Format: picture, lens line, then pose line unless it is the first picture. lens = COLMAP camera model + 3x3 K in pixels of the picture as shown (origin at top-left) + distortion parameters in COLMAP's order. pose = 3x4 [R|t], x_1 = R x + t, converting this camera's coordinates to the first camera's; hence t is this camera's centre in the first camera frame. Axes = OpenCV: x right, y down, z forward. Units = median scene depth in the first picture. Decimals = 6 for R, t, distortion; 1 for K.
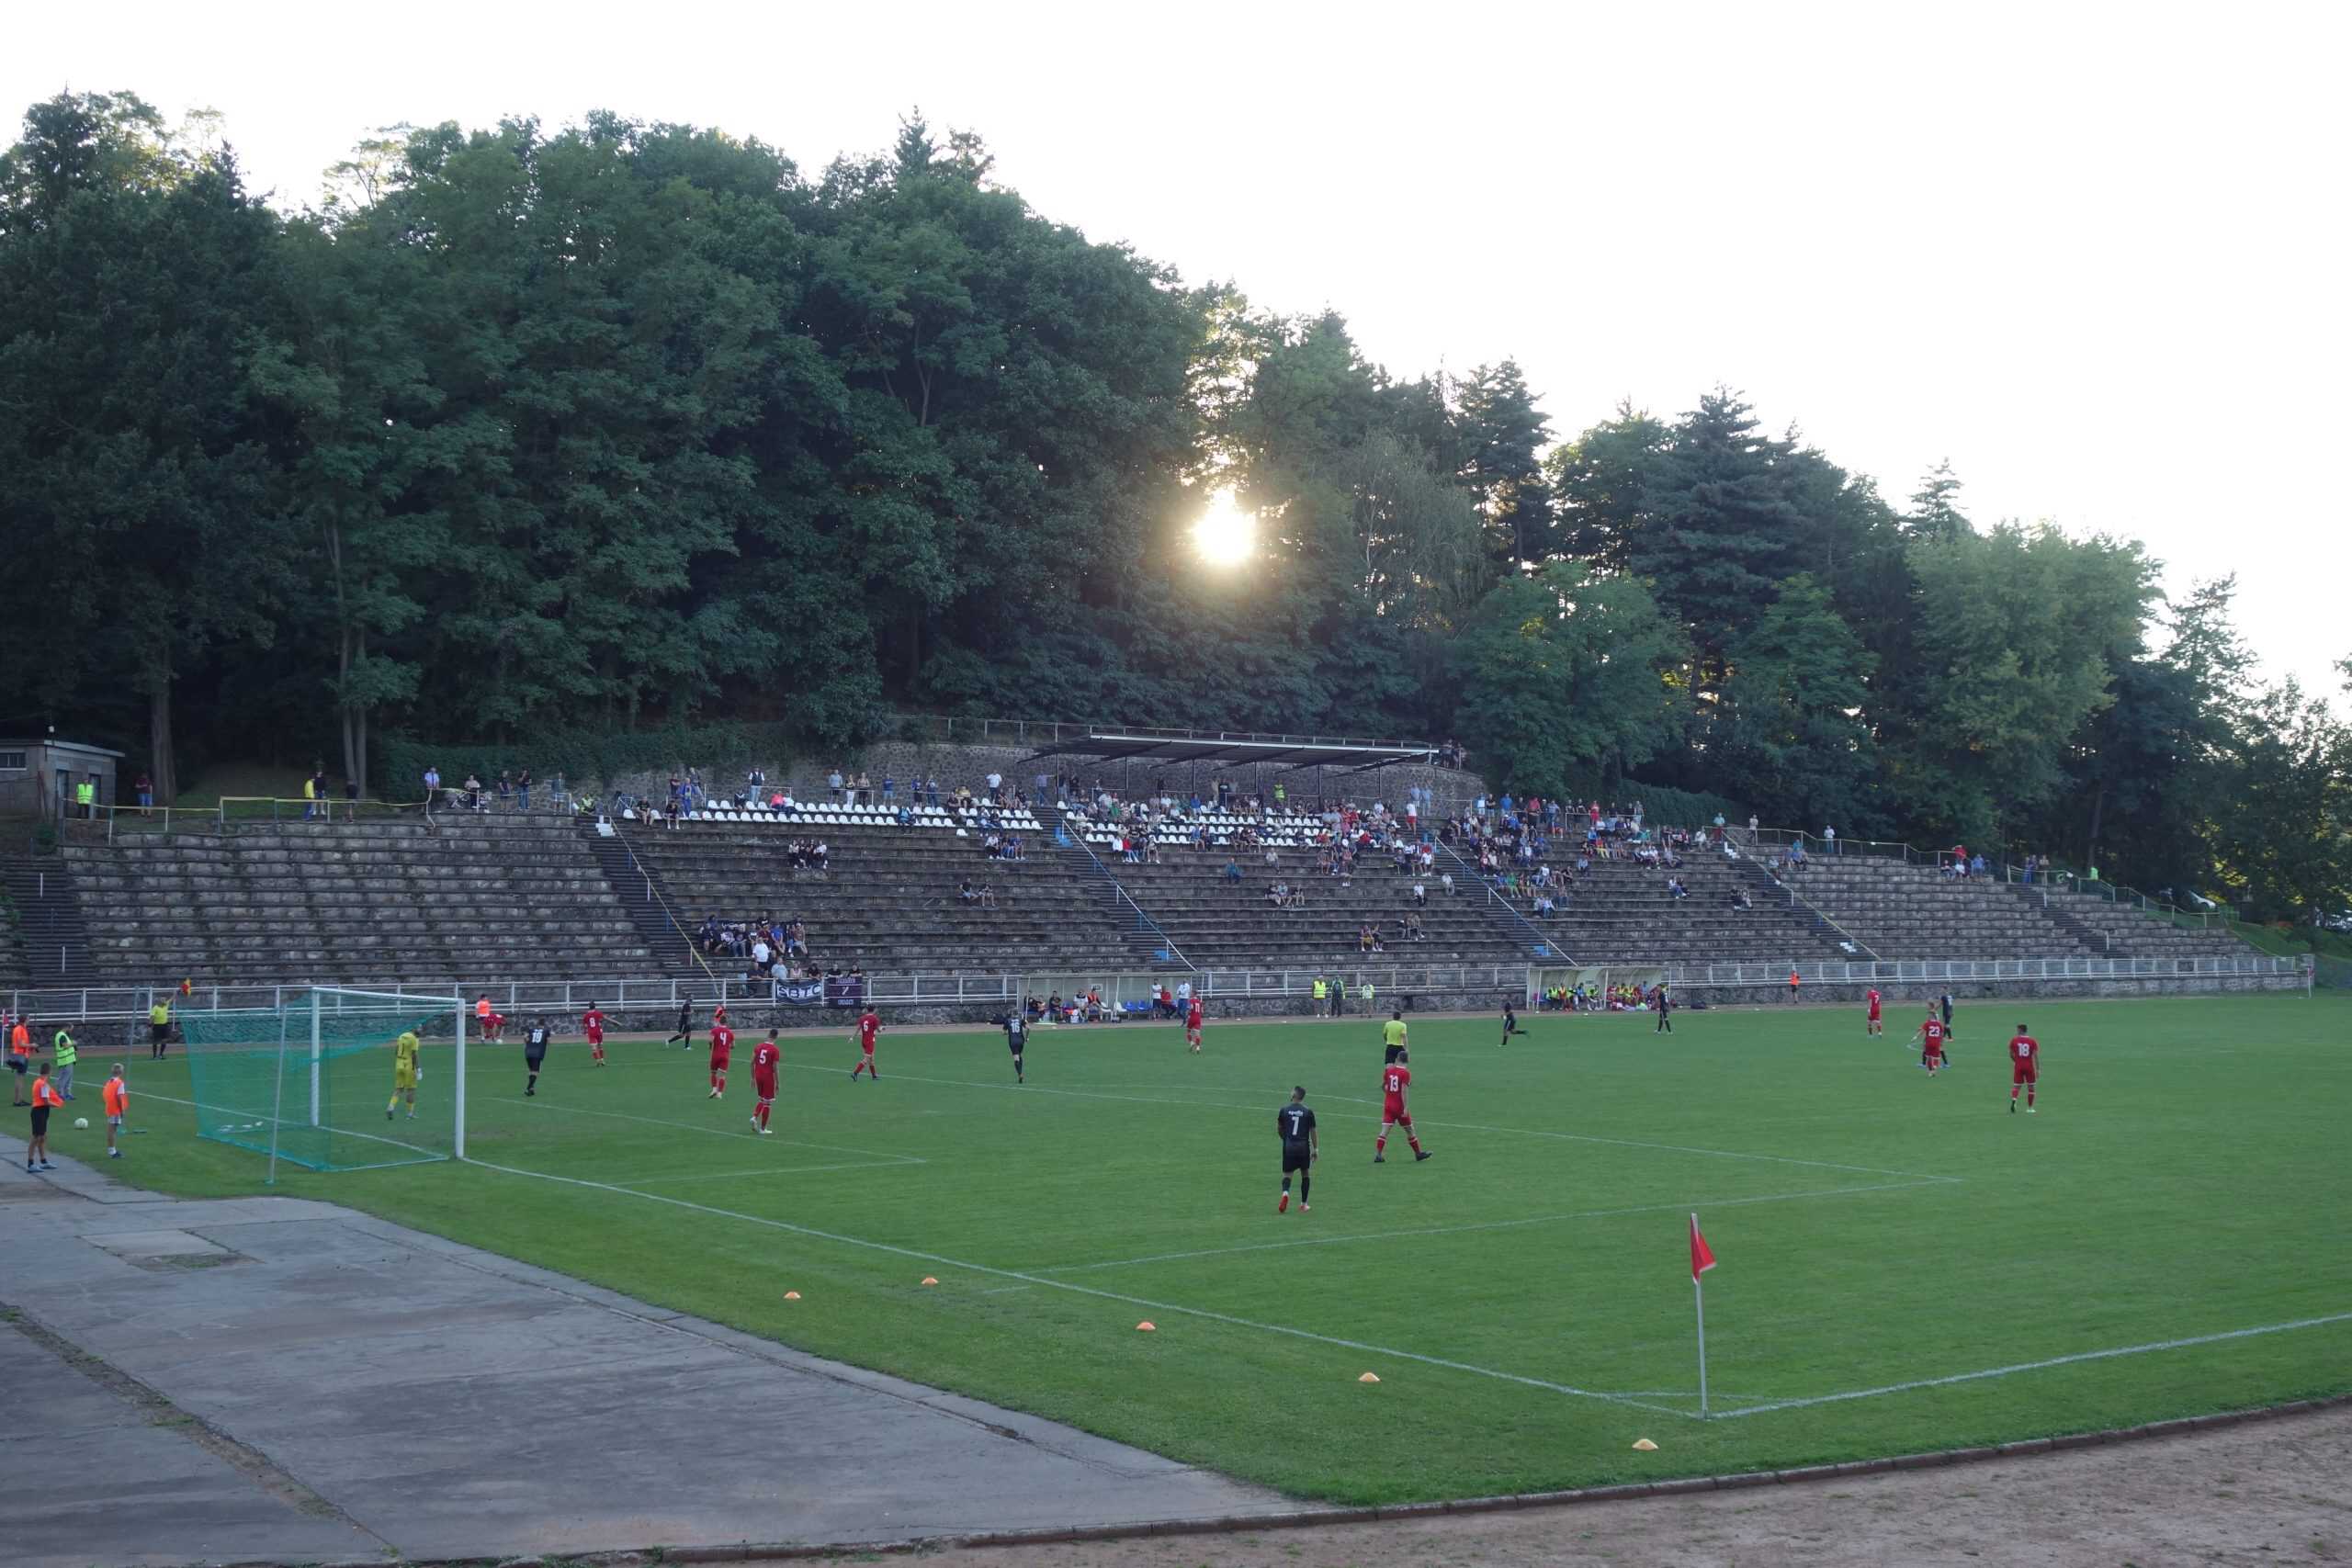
lens RADIAL K [[2517.3, 0, 1168.7], [0, 2517.3, 797.7], [0, 0, 1]] dist [0.013990, 0.000000]
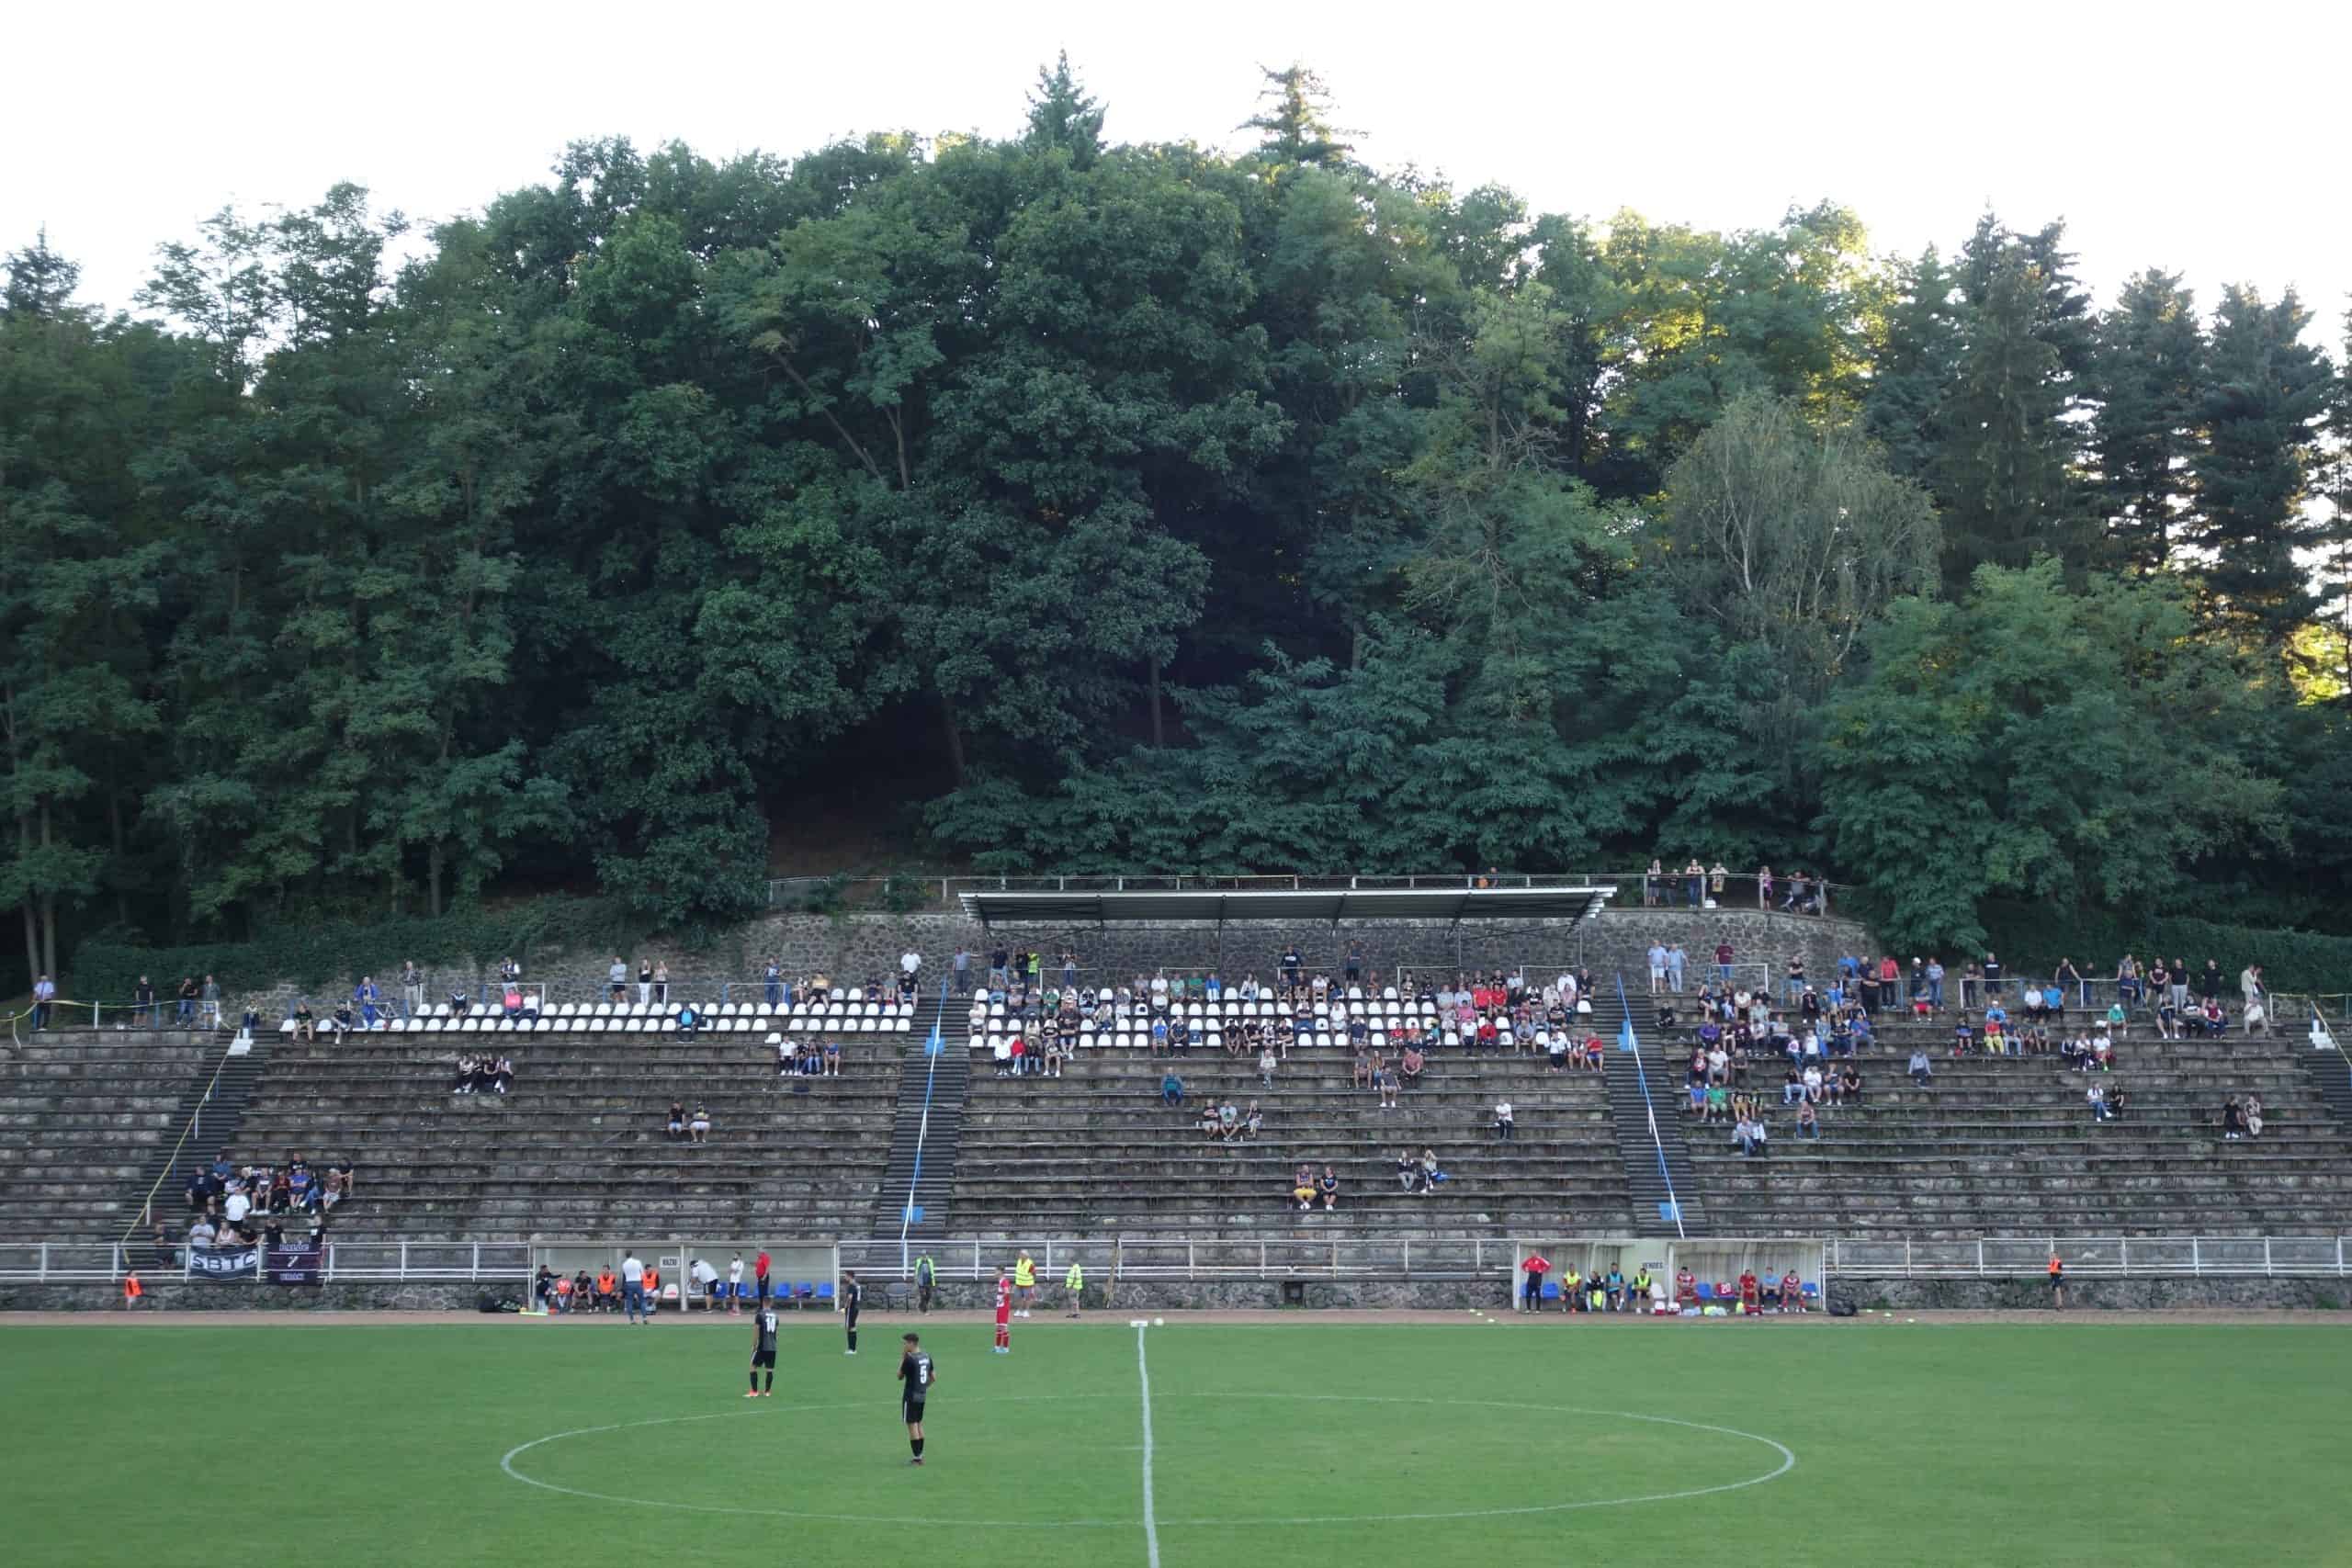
lens RADIAL K [[3047.2, 0, 1172.3], [0, 3047.2, 787.3], [0, 0, 1]] dist [0.020100, 0.000000]
pose [[0.817053, -0.071463, -0.572117, 0.436232], [0.030434, 0.996251, -0.080978, 0.014114], [0.575759, 0.048751, 0.816165, 0.305073]]
